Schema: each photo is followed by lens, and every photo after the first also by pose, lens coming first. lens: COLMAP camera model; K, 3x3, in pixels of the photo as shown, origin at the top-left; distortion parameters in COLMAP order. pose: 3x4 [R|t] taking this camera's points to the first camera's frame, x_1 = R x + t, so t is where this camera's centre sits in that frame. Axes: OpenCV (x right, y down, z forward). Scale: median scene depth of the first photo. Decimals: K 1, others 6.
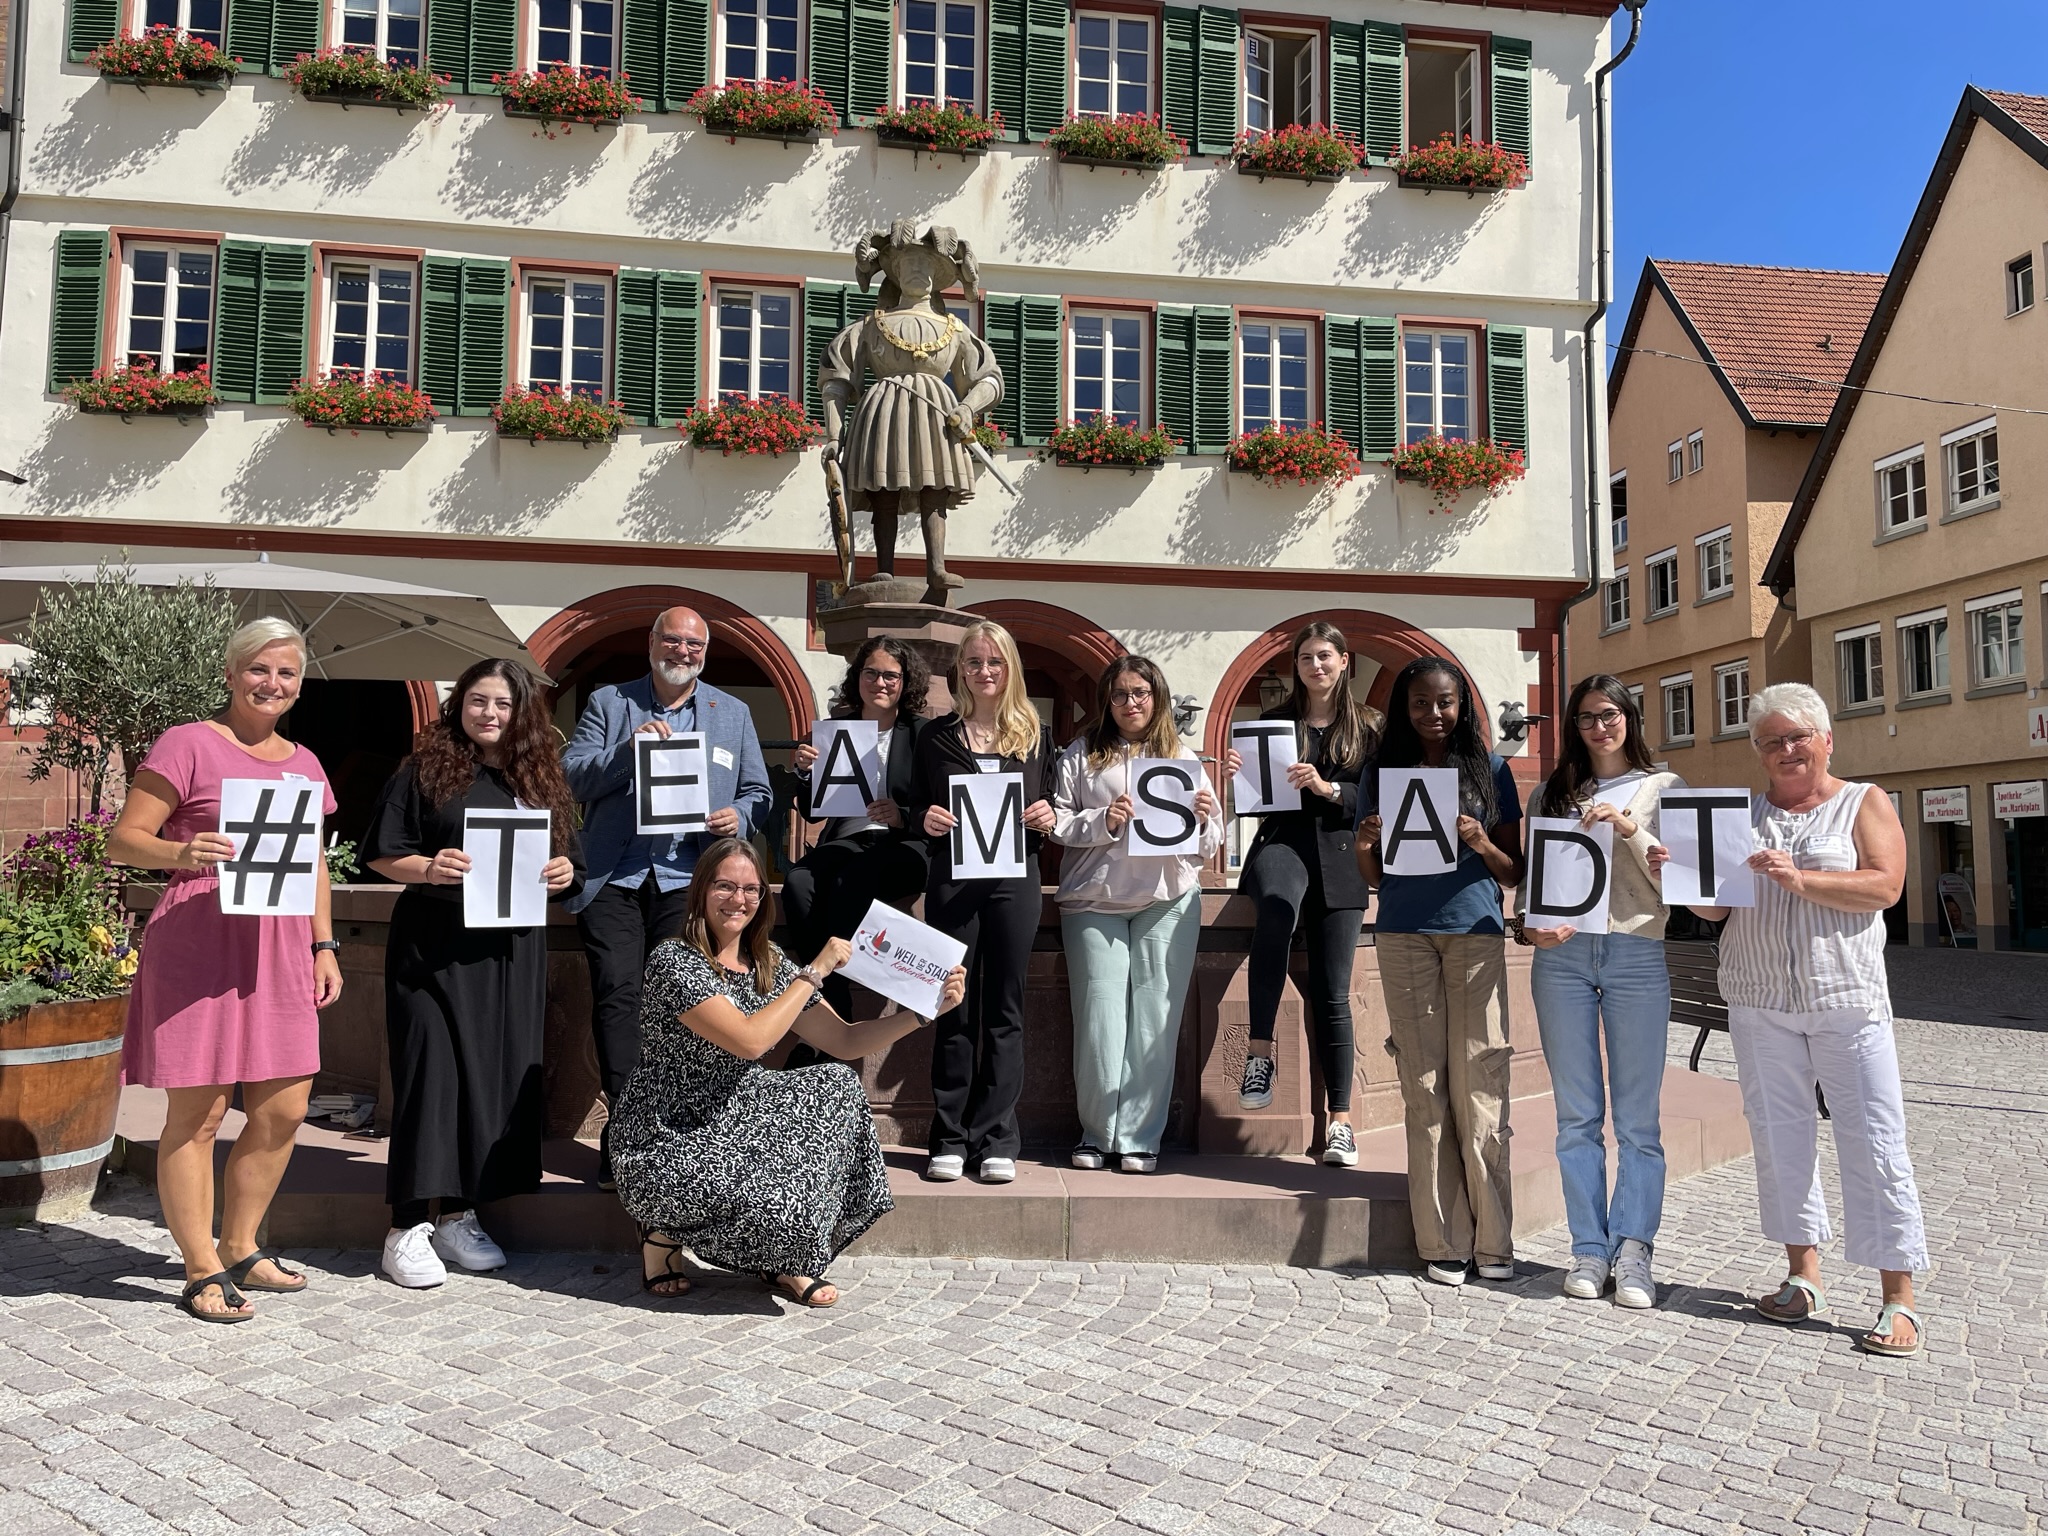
lens RADIAL K [[1543.0, 0, 1042.3], [0, 1543.0, 749.6], [0, 0, 1]] dist [0.068216, -0.093388]
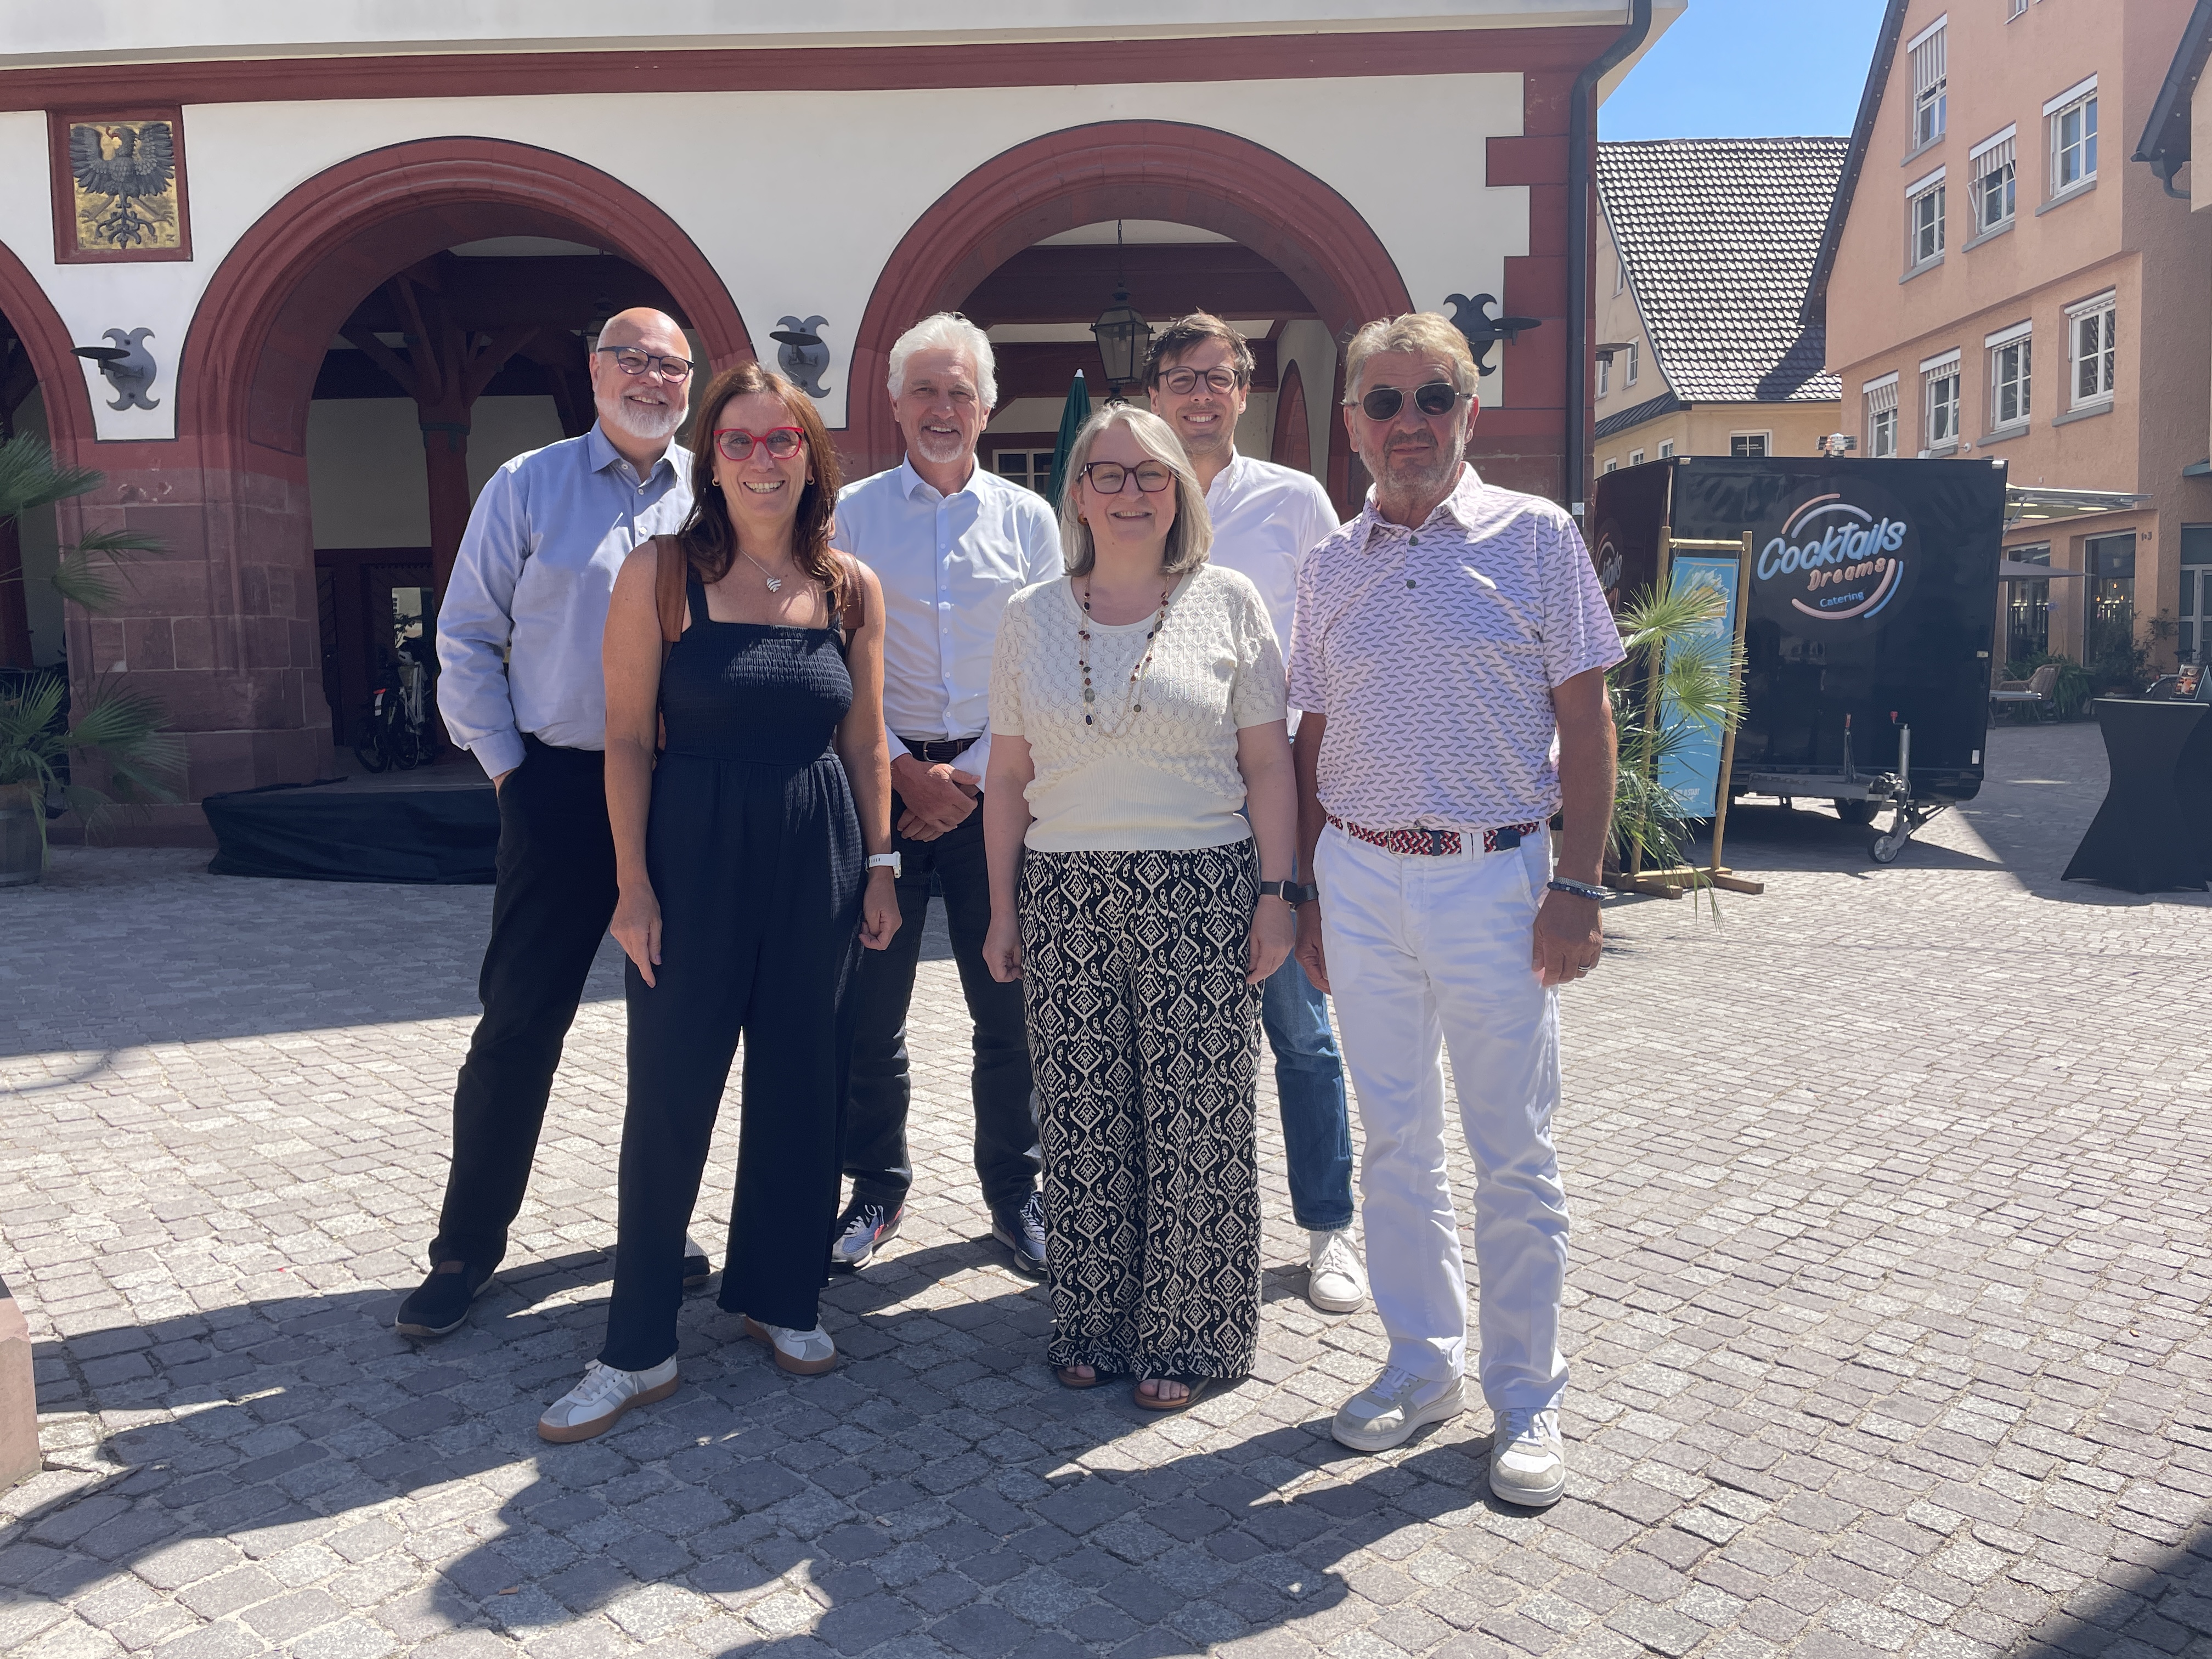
lens RADIAL K [[1739.7, 0, 1105.0], [0, 1739.7, 817.9], [0, 0, 1]] dist [0.002426, -0.006533]
pose [[0.990875, -0.022694, -0.132858, 0.263587], [0.044899, 0.985000, 0.166610, 0.038008], [0.127085, -0.171054, 0.977031, 0.421466]]
